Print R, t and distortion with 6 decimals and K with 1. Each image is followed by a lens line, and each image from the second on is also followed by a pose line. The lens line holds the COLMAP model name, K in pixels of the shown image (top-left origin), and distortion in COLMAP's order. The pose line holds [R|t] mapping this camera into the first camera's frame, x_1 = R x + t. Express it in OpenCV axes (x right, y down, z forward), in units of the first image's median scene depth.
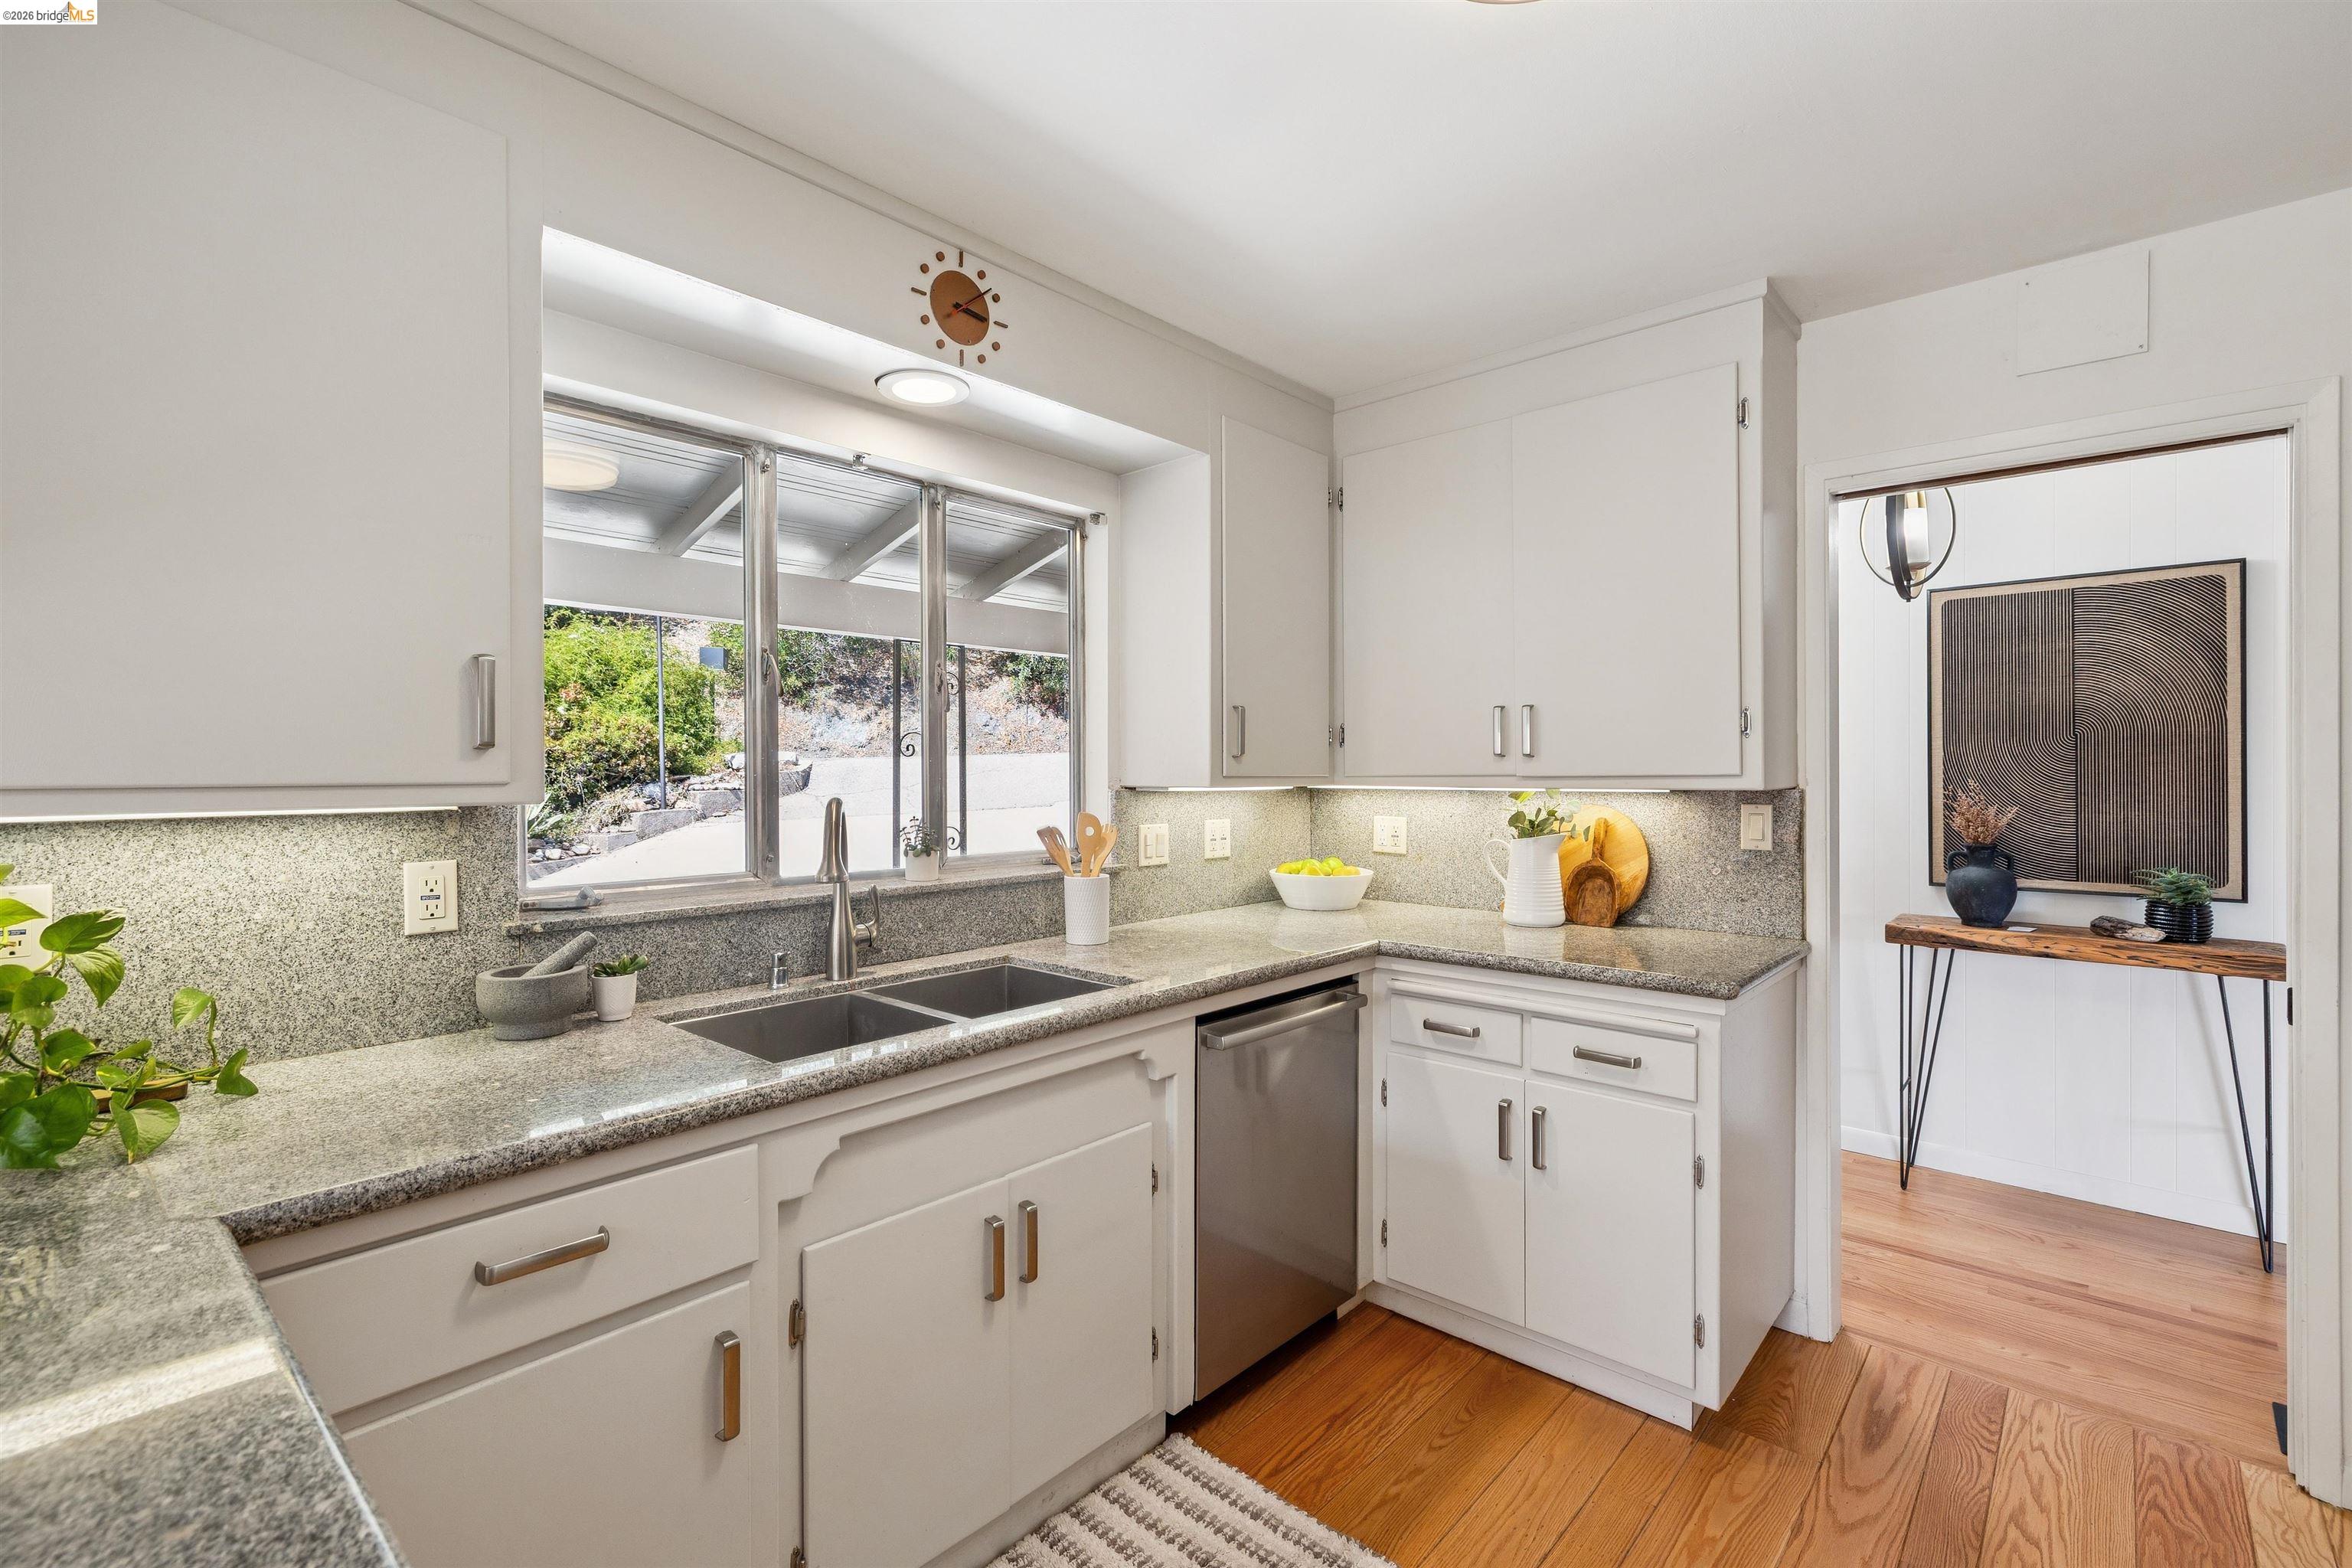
lens RADIAL K [[1012.2, 0, 1183.8], [0, 1012.2, 774.0], [0, 0, 1]] dist [0.004414, -0.002408]
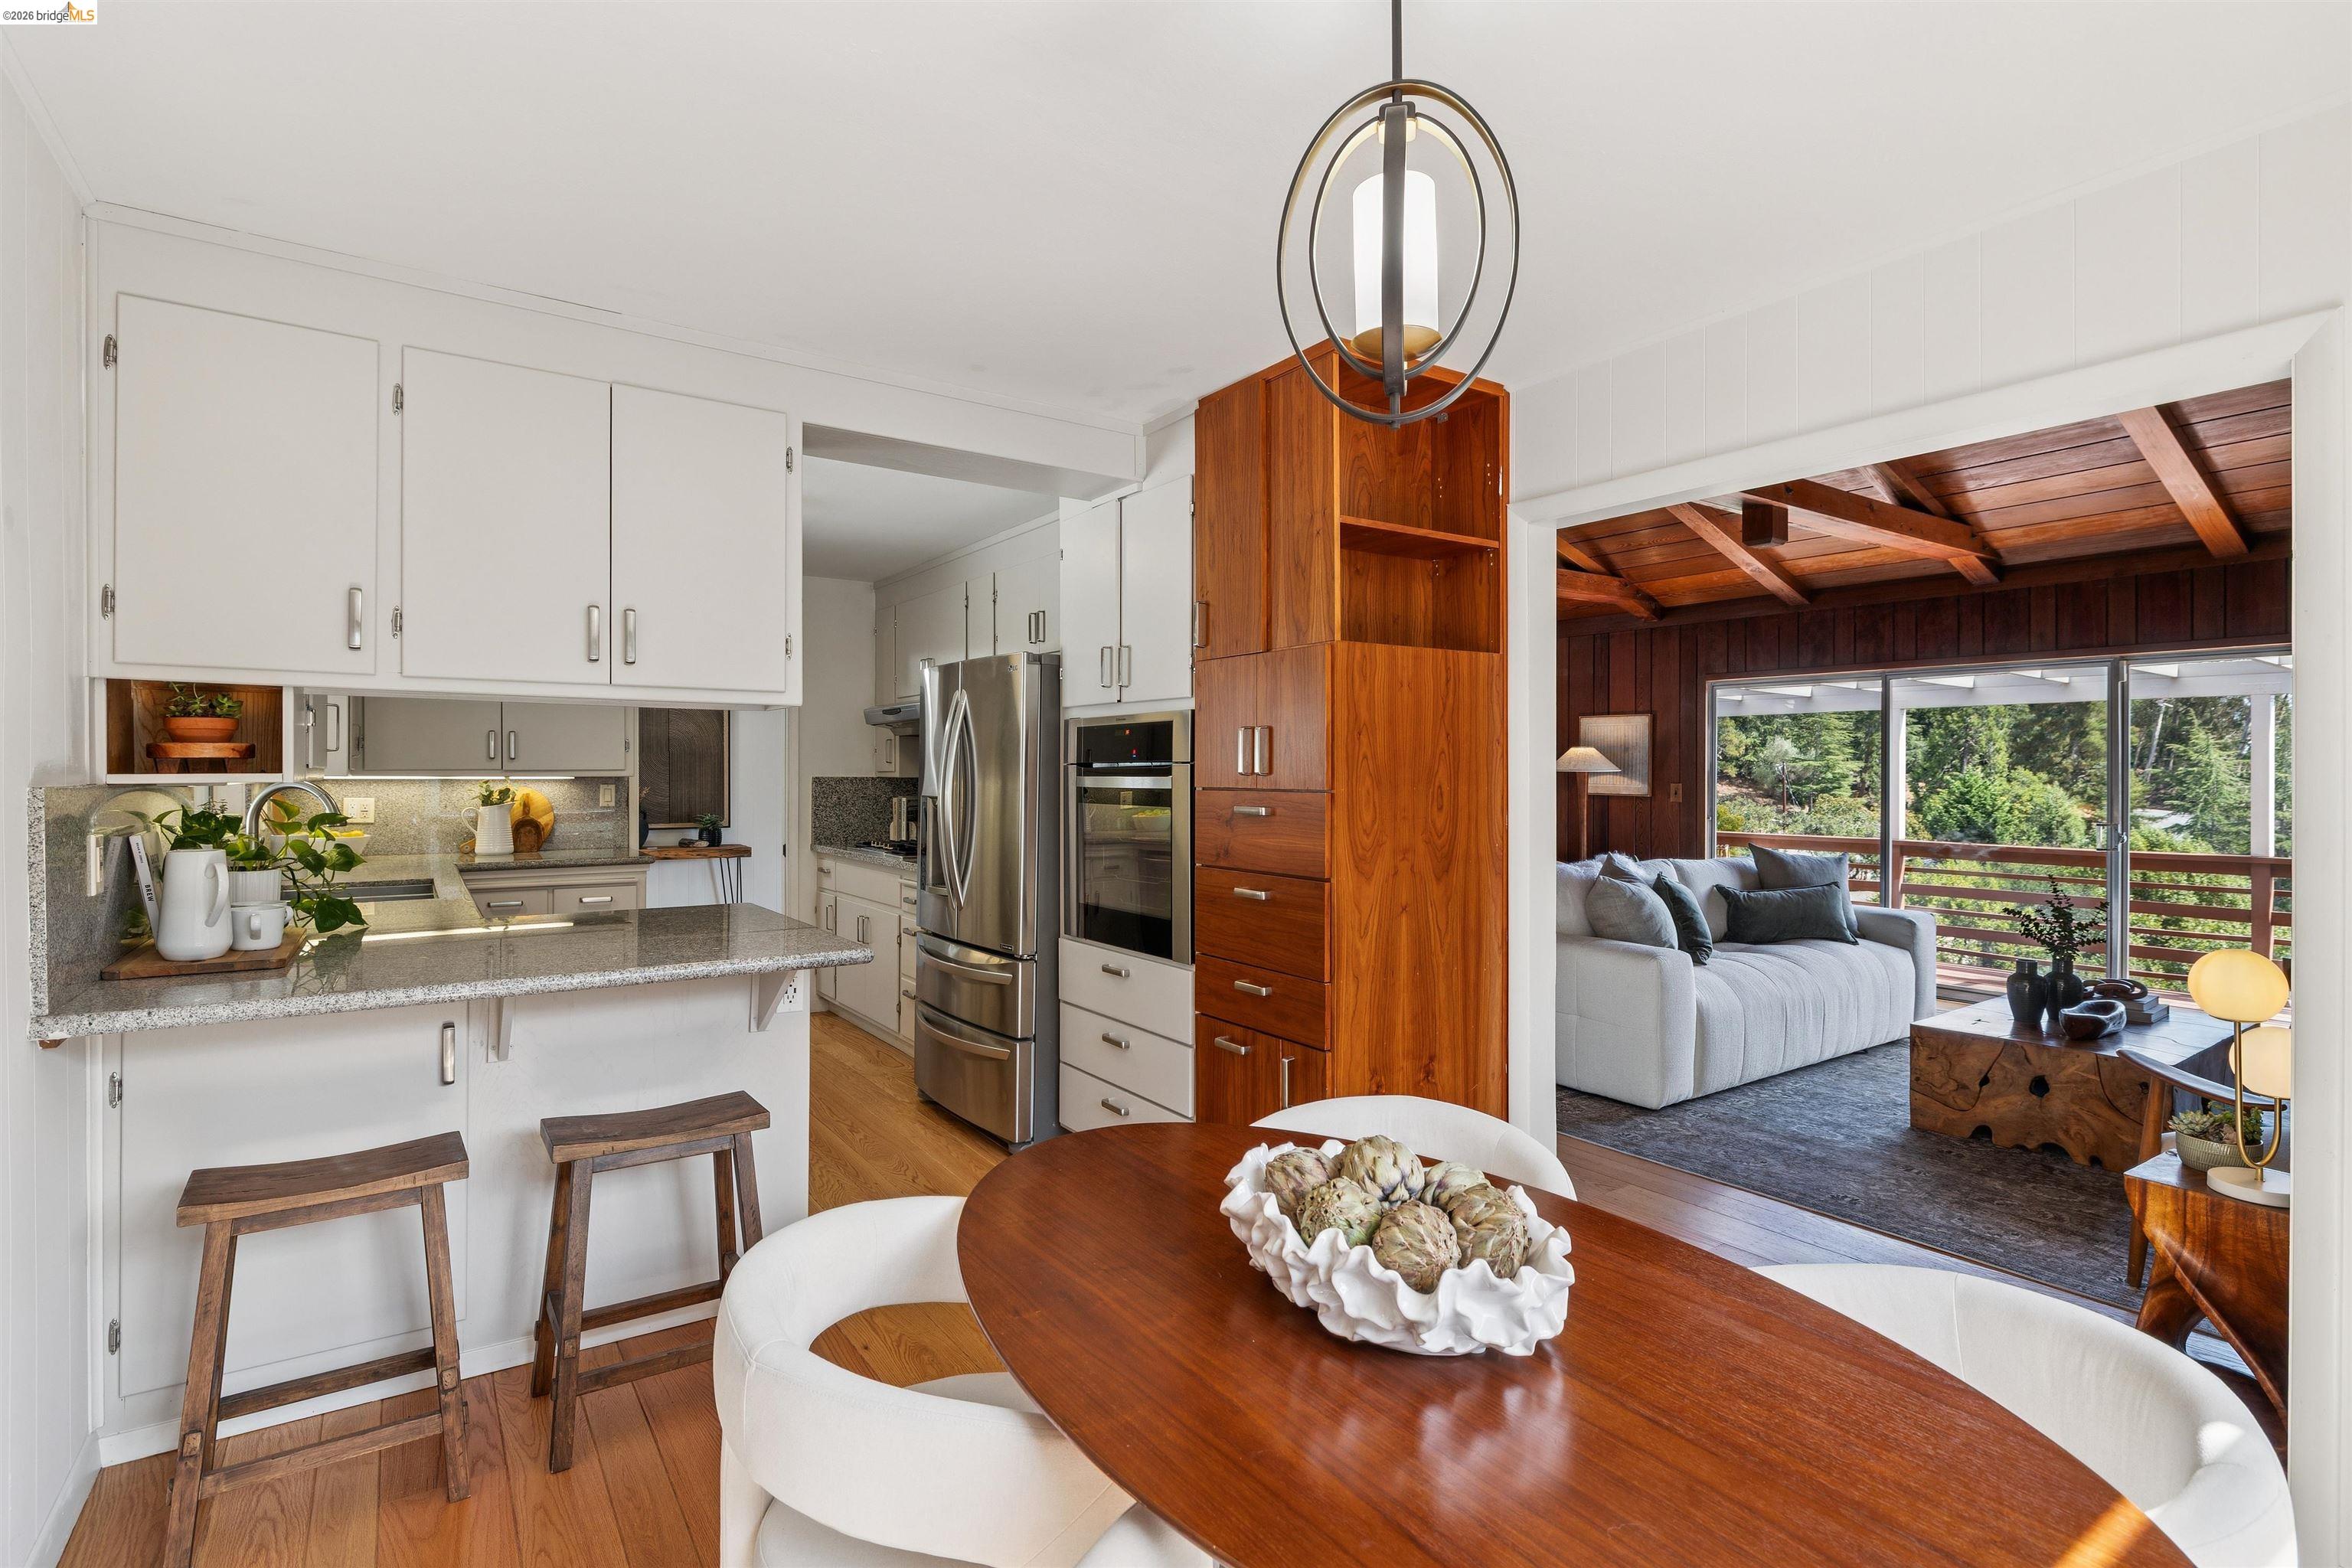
lens RADIAL K [[1149.3, 0, 1177.6], [0, 1149.3, 779.8], [0, 0, 1]] dist [-0.002498, -0.000278]
pose [[0.220841, -0.001147, 0.975309, -0.908568], [-0.001620, 0.999997, 0.001543, 0.009773], [-0.975308, -0.001921, 0.220839, -0.402997]]
